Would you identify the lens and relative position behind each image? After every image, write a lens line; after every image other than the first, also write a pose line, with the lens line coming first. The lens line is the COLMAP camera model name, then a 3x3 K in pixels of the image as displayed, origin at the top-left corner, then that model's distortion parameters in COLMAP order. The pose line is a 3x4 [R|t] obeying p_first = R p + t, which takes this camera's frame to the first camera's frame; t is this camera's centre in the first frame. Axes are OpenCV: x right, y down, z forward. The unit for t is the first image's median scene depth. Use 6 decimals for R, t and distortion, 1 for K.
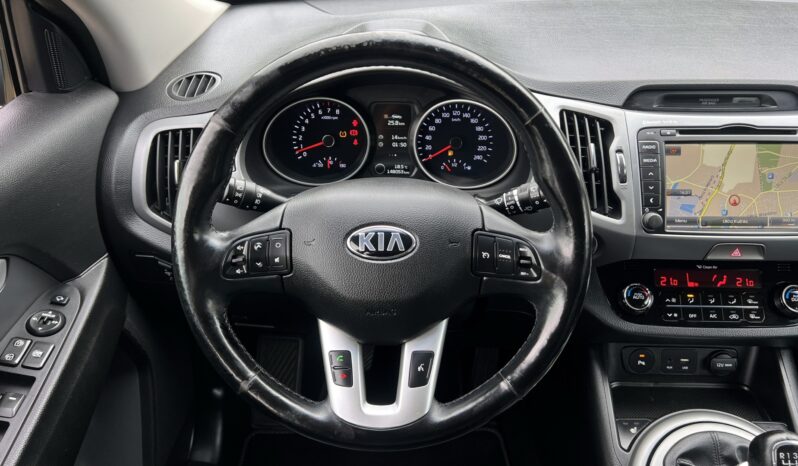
lens RADIAL K [[621.9, 0, 404.3], [0, 621.9, 229.0], [0, 0, 1]] dist [0.048703, -0.053258]
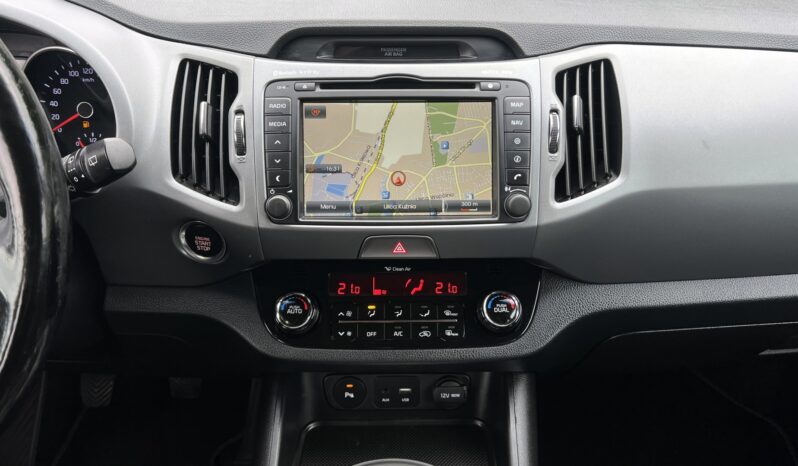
lens RADIAL K [[628.5, 0, 404.3], [0, 628.5, 222.8], [0, 0, 1]] dist [0.077317, -0.149763]
pose [[0.998494, -0.012526, 0.053413, 0.463187], [0.013916, 0.999572, -0.025727, 0.024736], [-0.053068, 0.026431, 0.998241, 0.240080]]
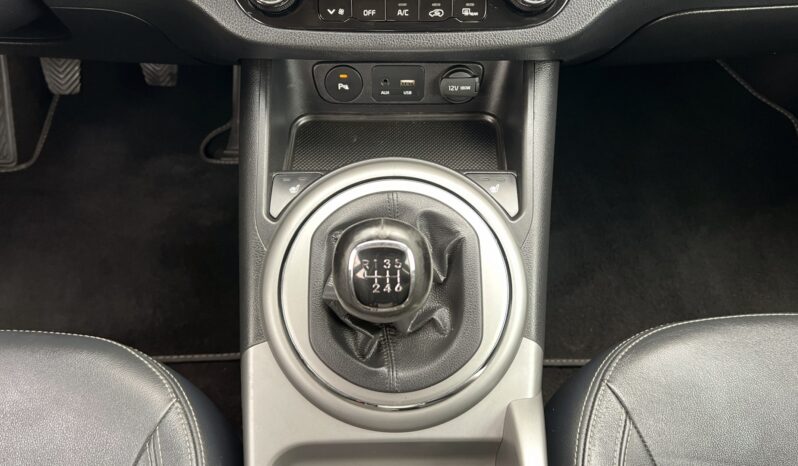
lens RADIAL K [[628.5, 0, 404.3], [0, 628.5, 222.8], [0, 0, 1]] dist [0.077317, -0.149763]
pose [[0.997687, -0.031176, 0.060405, 0.452937], [0.001261, 0.896962, 0.442106, 0.051306], [-0.067964, -0.441007, 0.894927, 0.368884]]
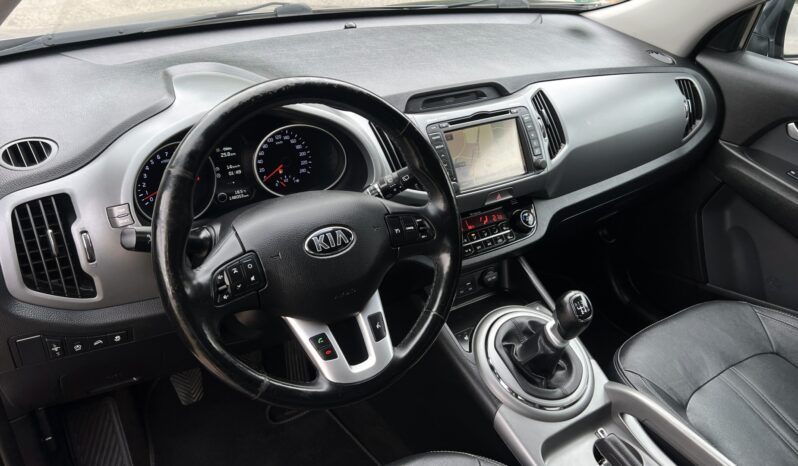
lens RADIAL K [[621.9, 0, 404.3], [0, 621.9, 229.0], [0, 0, 1]] dist [0.048703, -0.053258]
pose [[0.806557, -0.242417, 0.539166, -0.441481], [0.253729, 0.965731, 0.054645, -0.024253], [-0.533936, 0.092727, 0.840425, -0.113336]]
